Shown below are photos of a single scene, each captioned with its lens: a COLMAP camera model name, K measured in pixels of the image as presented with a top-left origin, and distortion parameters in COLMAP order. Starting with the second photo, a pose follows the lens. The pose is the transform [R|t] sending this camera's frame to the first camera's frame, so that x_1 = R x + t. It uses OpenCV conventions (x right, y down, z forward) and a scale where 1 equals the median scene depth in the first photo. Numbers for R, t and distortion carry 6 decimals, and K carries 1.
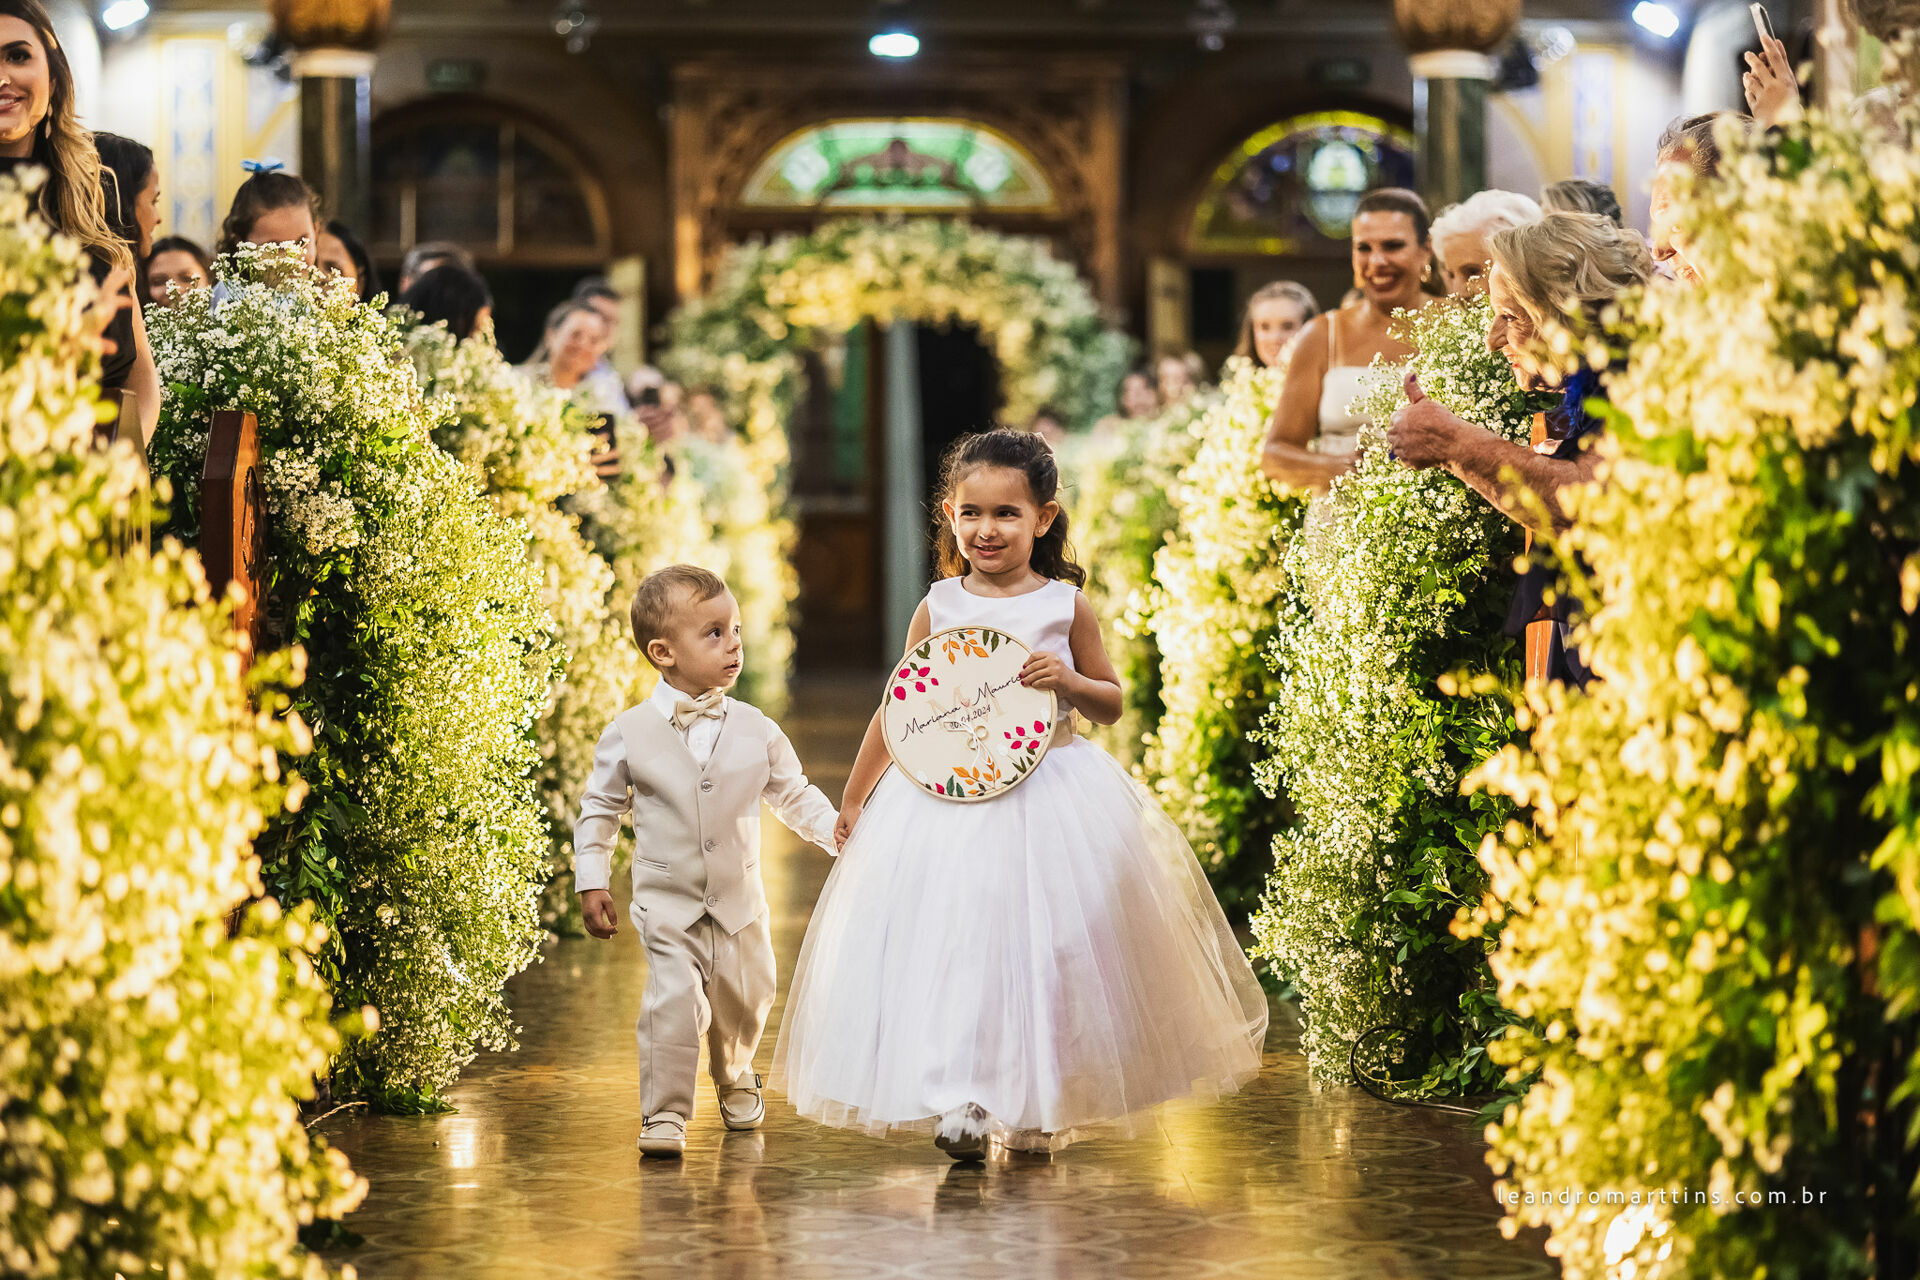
lens RADIAL K [[4627.8, 0, 960.0], [0, 4627.8, 640.0], [0, 0, 1]] dist [-0.058889, 0.672485]
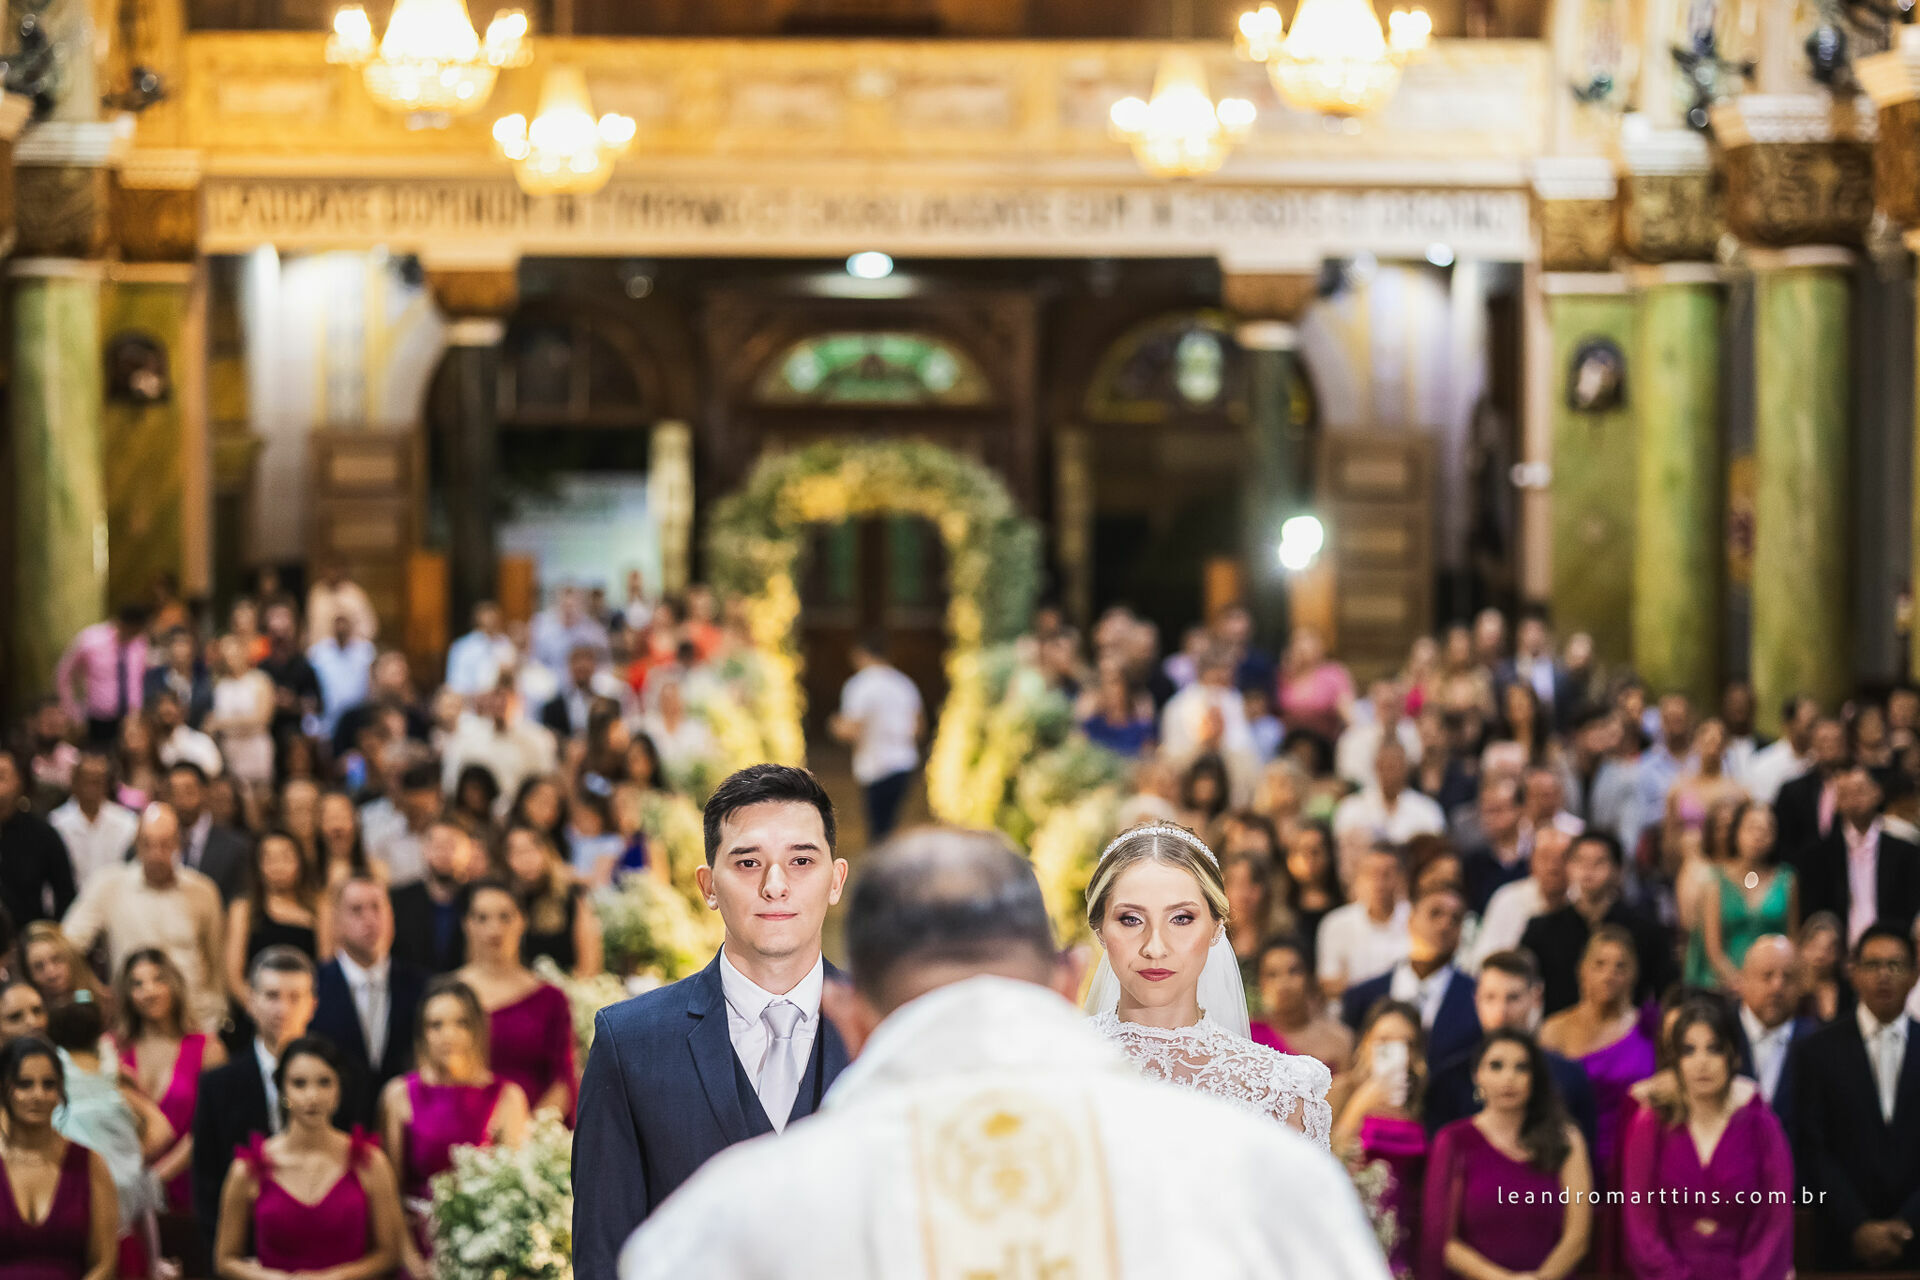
lens RADIAL K [[4782.5, 0, 960.0], [0, 4782.5, 640.0], [0, 0, 1]] dist [0.008582, 0.371032]
pose [[0.999956, 0.002445, 0.009025, -0.001097], [-0.002865, 0.998900, 0.046813, -0.330448], [-0.008901, -0.046837, 0.998863, -1.532424]]
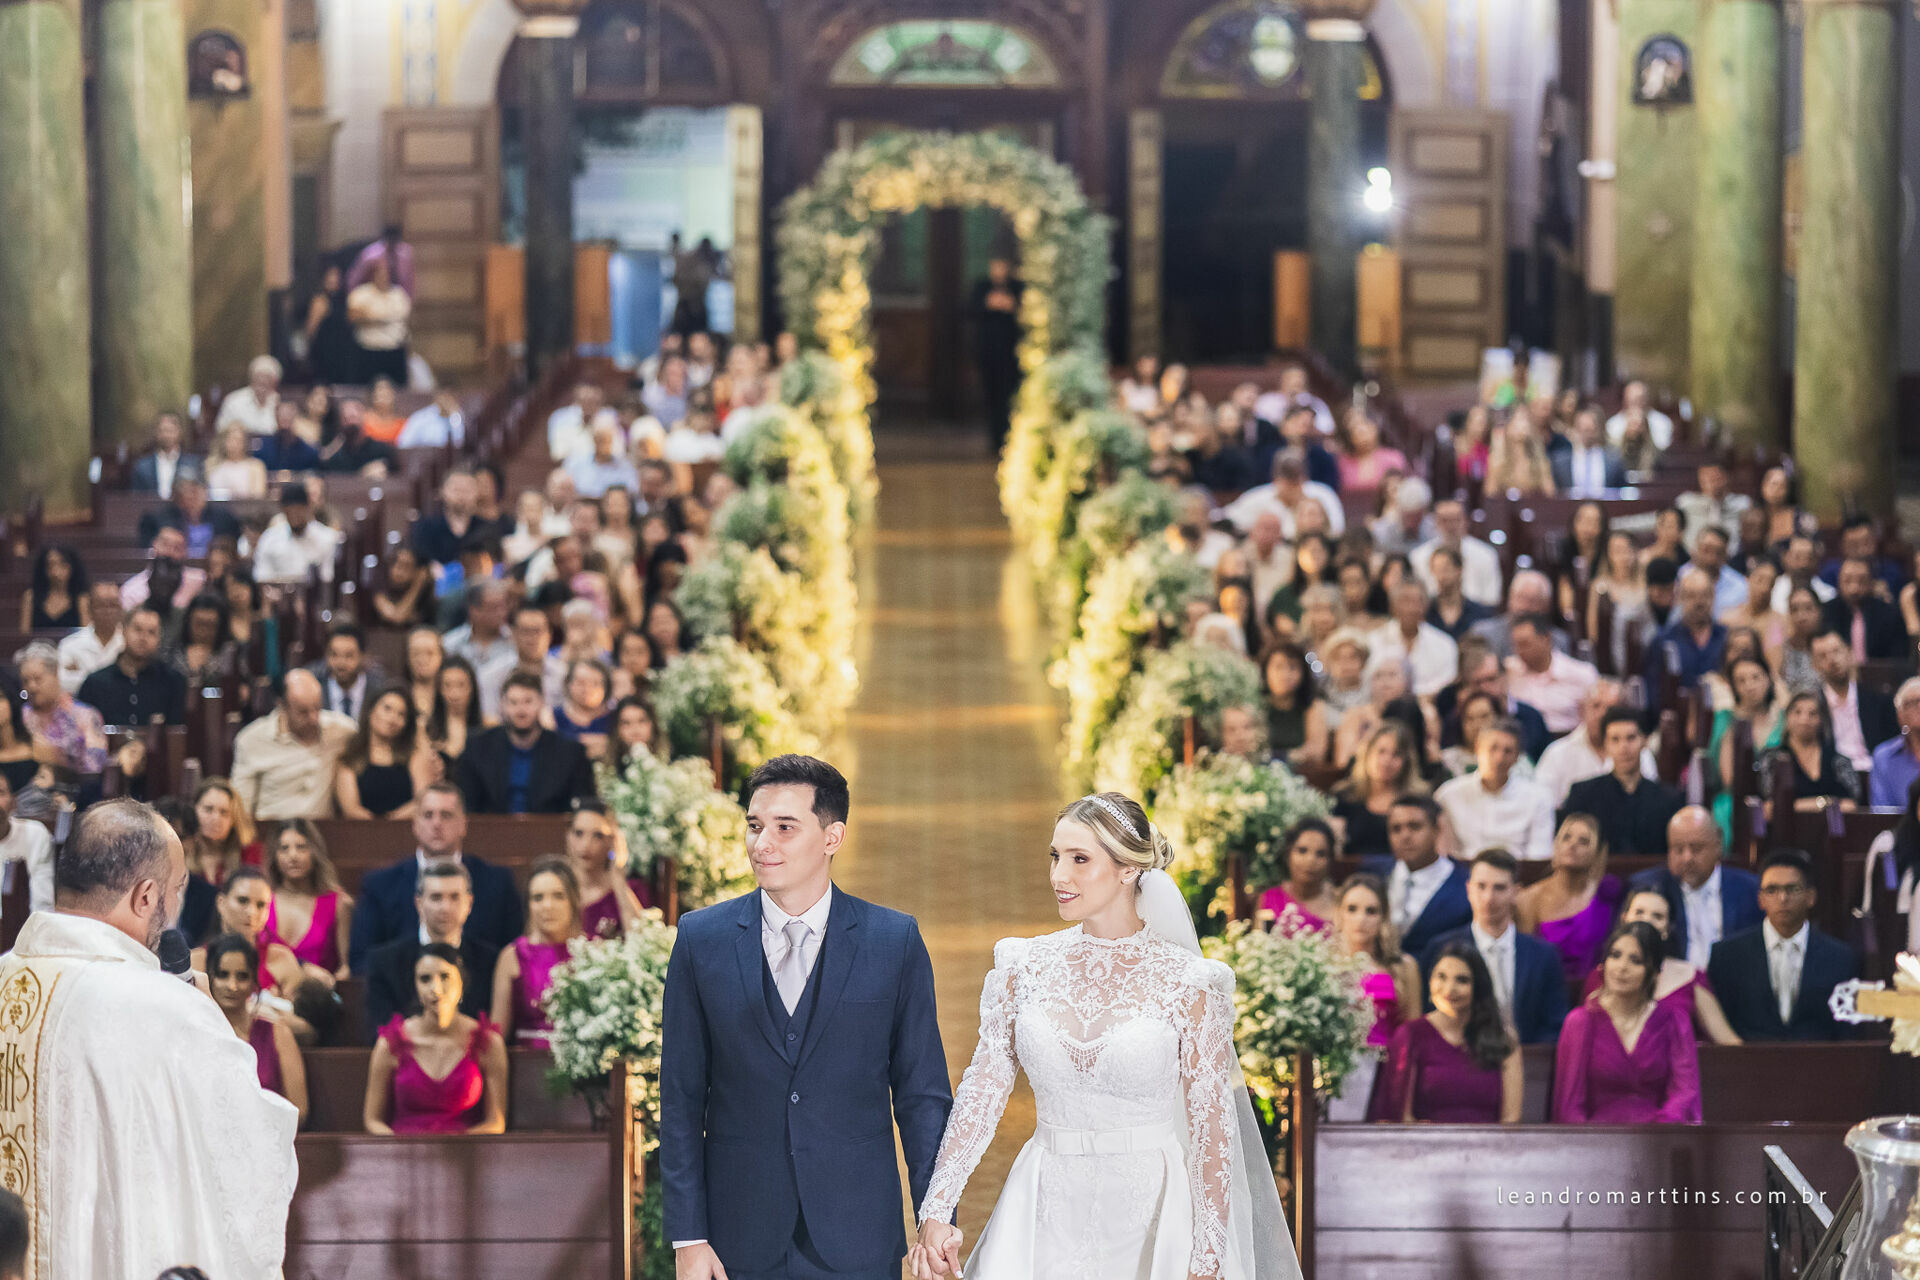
lens RADIAL K [[5118.2, 0, 960.0], [0, 5118.2, 640.0], [0, 0, 1]] dist [-0.039712, 0.721505]
pose [[0.999961, 0.003250, -0.008182, 0.014426], [-0.002160, 0.991521, 0.129932, -0.472159], [0.008535, -0.129909, 0.991489, -1.937614]]
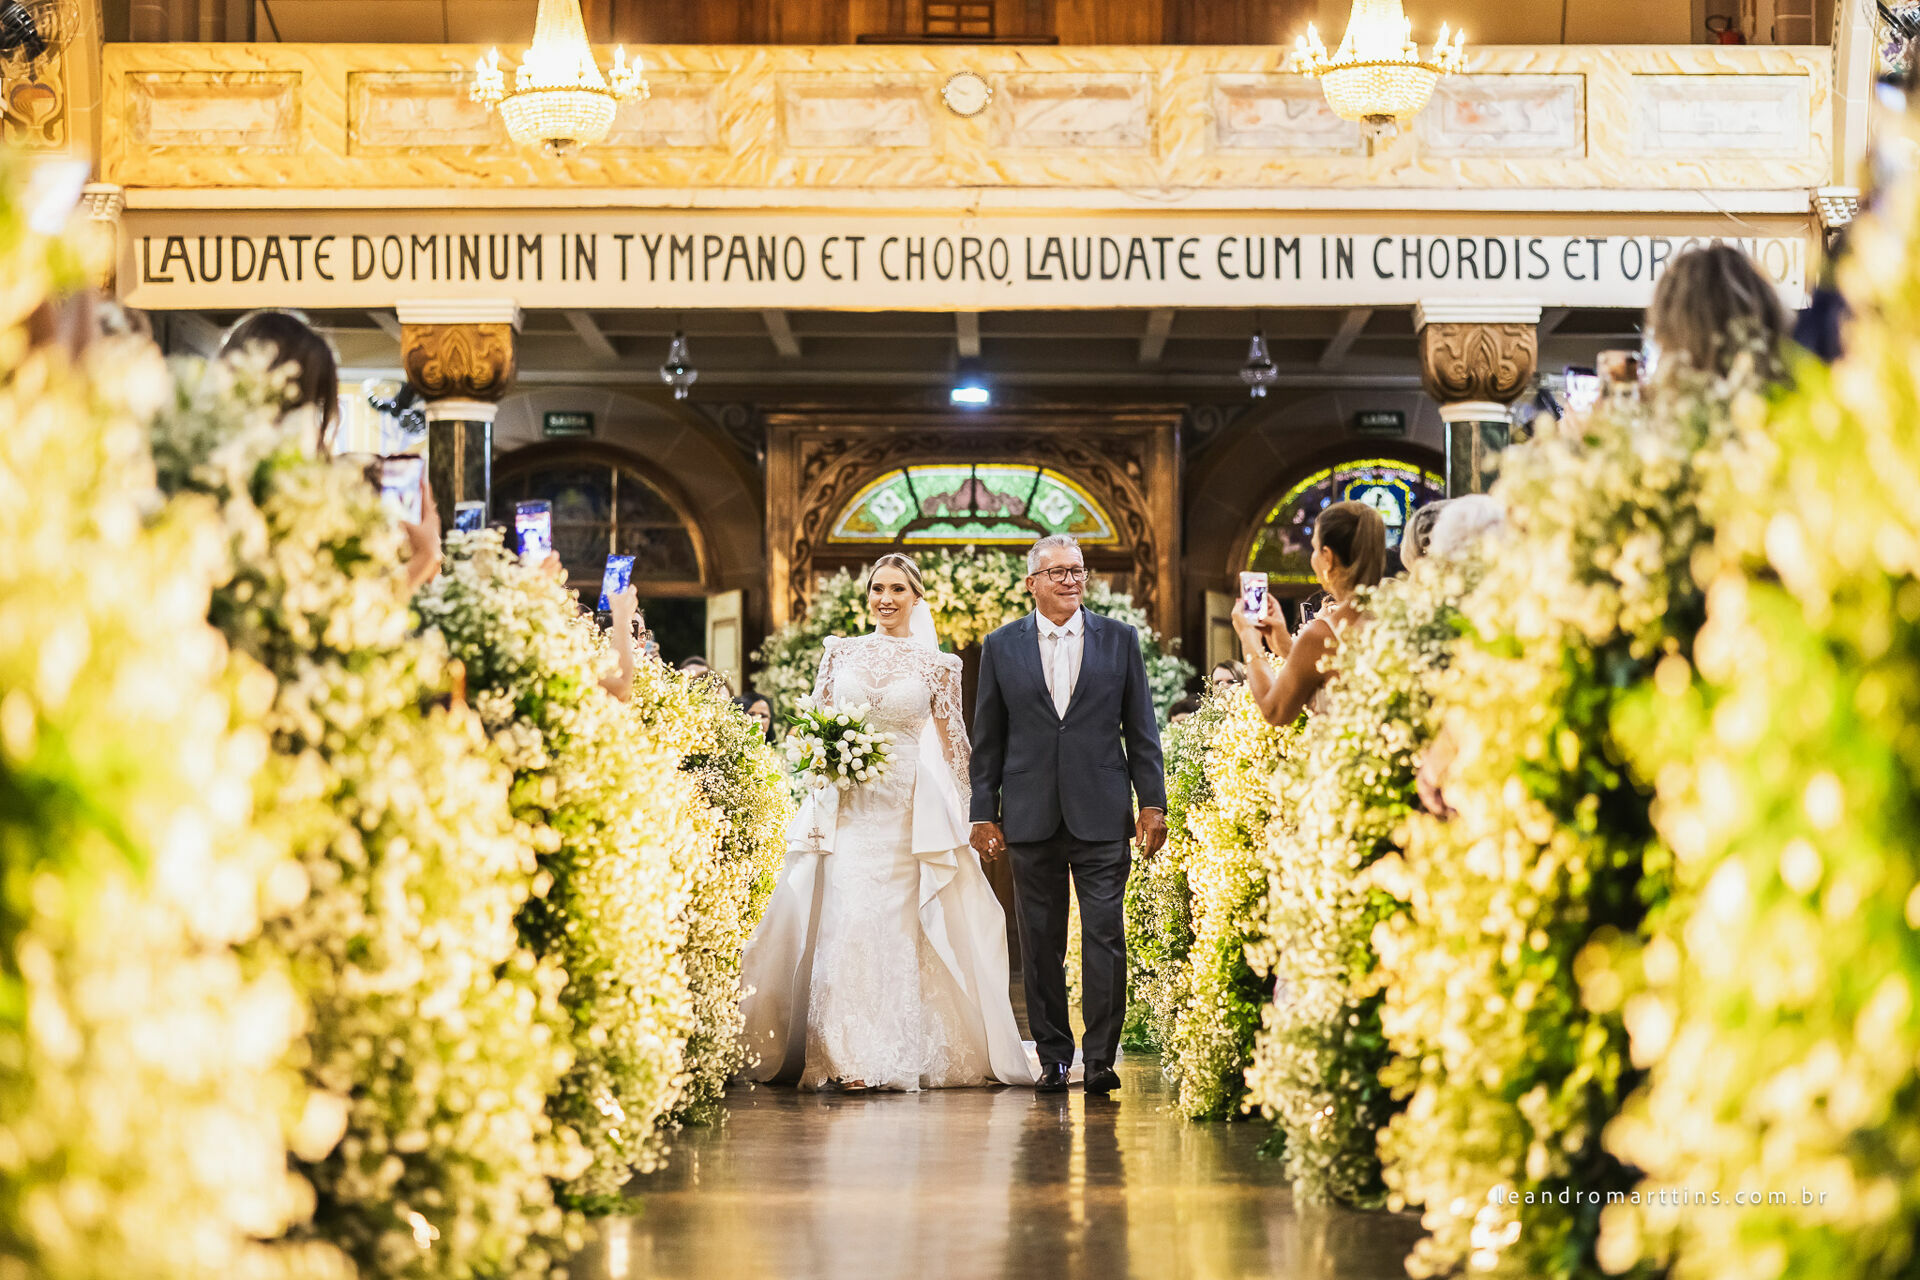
lens RADIAL K [[4535.8, 0, 954.4], [0, 4535.8, 649.3], [0, 0, 1]] dist [-0.042171, 0.432720]
pose [[0.999837, 0.000301, -0.018072, 0.005909], [-0.001632, 0.997280, -0.073693, 0.038414], [0.018001, 0.073710, 0.997117, -0.243772]]
